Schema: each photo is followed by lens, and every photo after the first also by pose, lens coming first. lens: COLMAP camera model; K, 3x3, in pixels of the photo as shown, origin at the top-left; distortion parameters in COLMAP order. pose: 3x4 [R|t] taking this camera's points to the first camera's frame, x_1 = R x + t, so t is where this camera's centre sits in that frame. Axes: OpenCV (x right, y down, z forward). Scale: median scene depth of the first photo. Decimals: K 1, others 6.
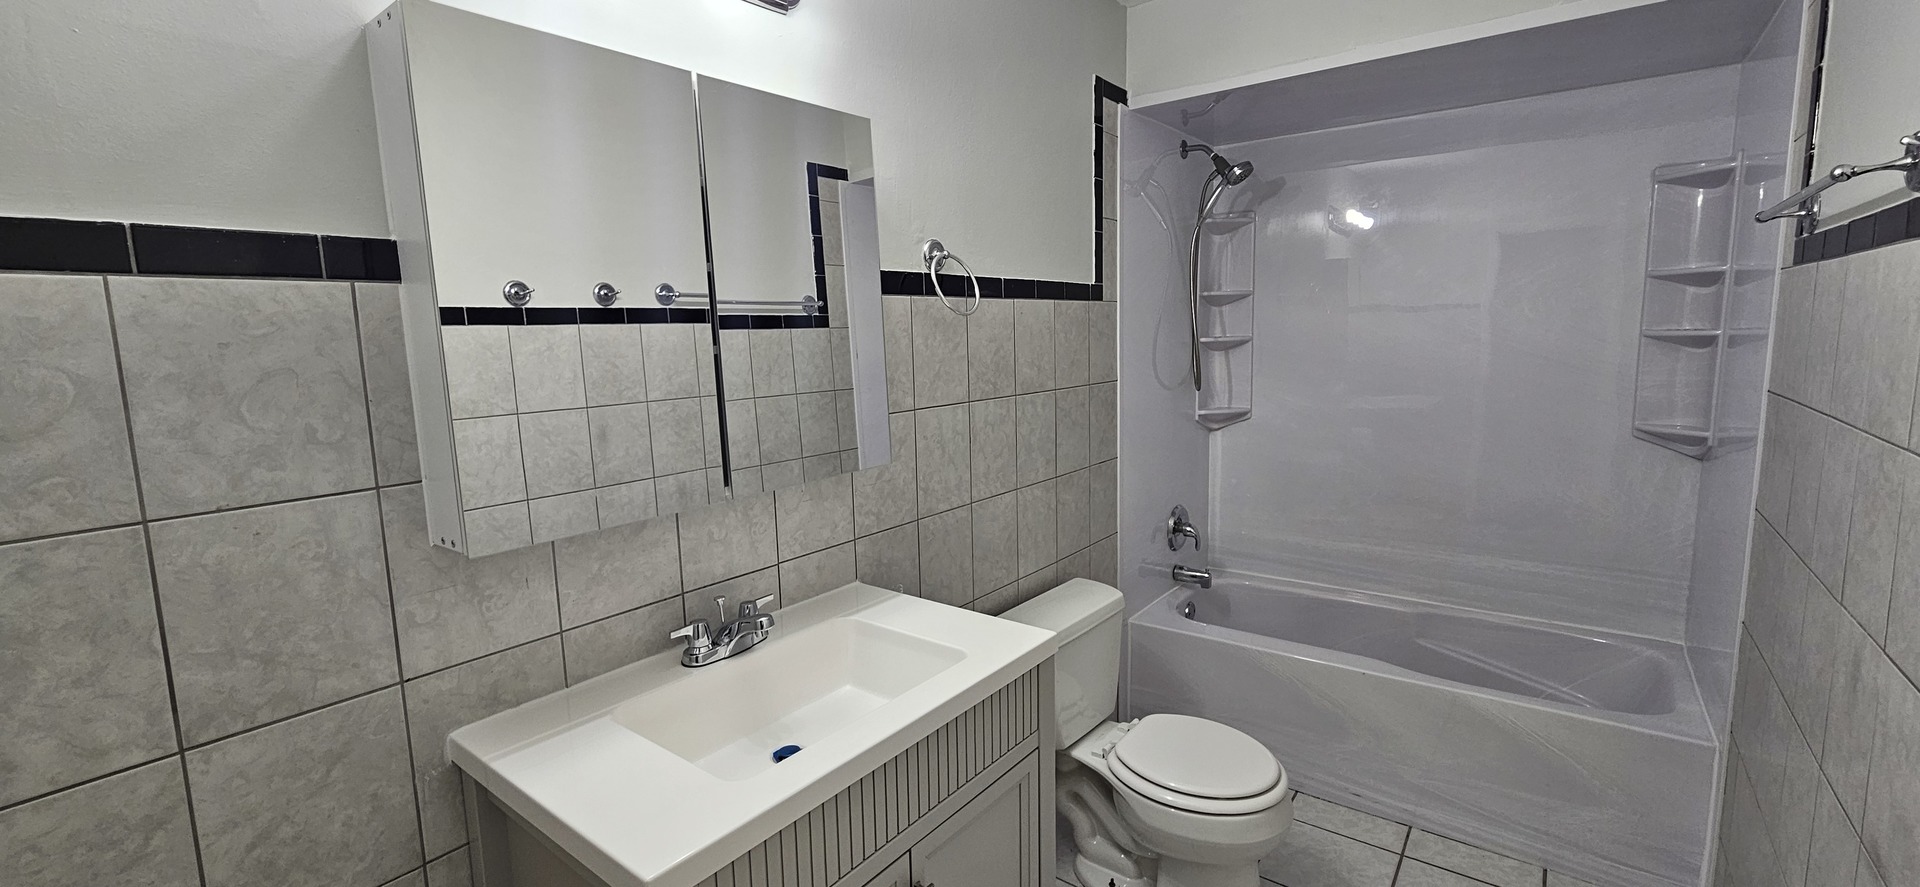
lens RADIAL K [[795.2, 0, 956.4], [0, 795.2, 439.6], [0, 0, 1]] dist [-0.000753, 0.001272]
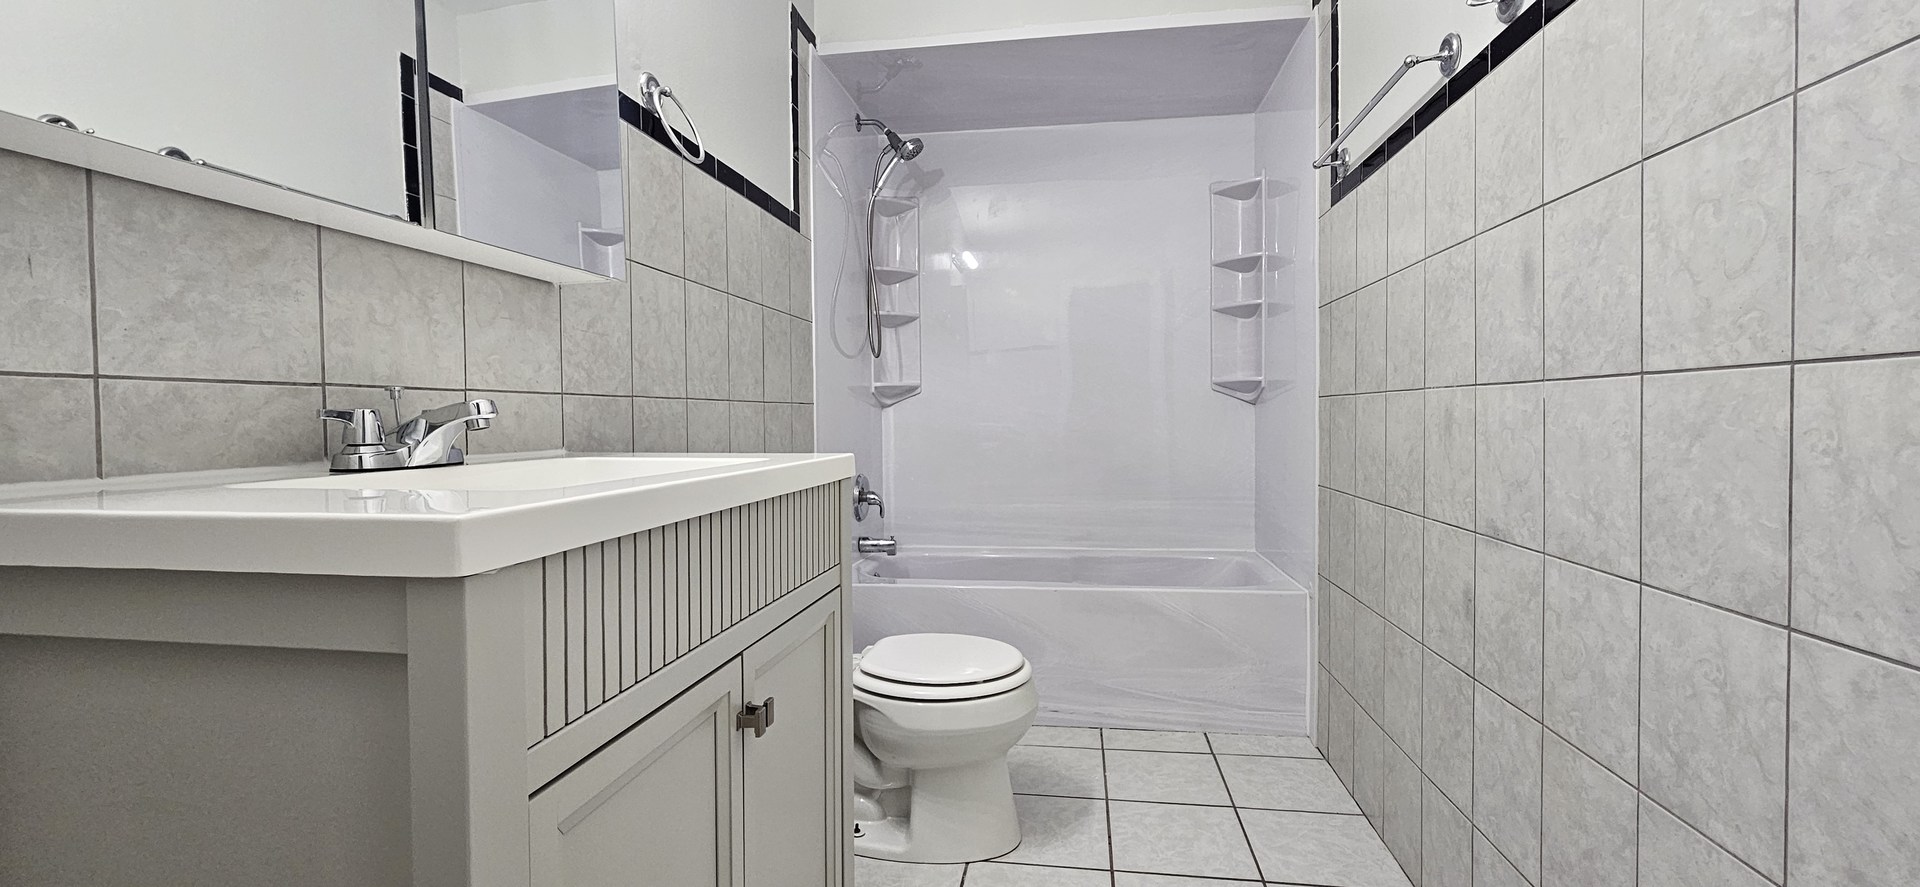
lens RADIAL K [[795.2, 0, 959.4], [0, 795.2, 439.6], [0, 0, 1]] dist [-0.000753, 0.001272]
pose [[0.875646, 0.004217, 0.482935, -0.115276], [0.052715, 0.993153, -0.104253, 0.192024], [-0.480067, 0.116747, 0.869428, 0.104277]]
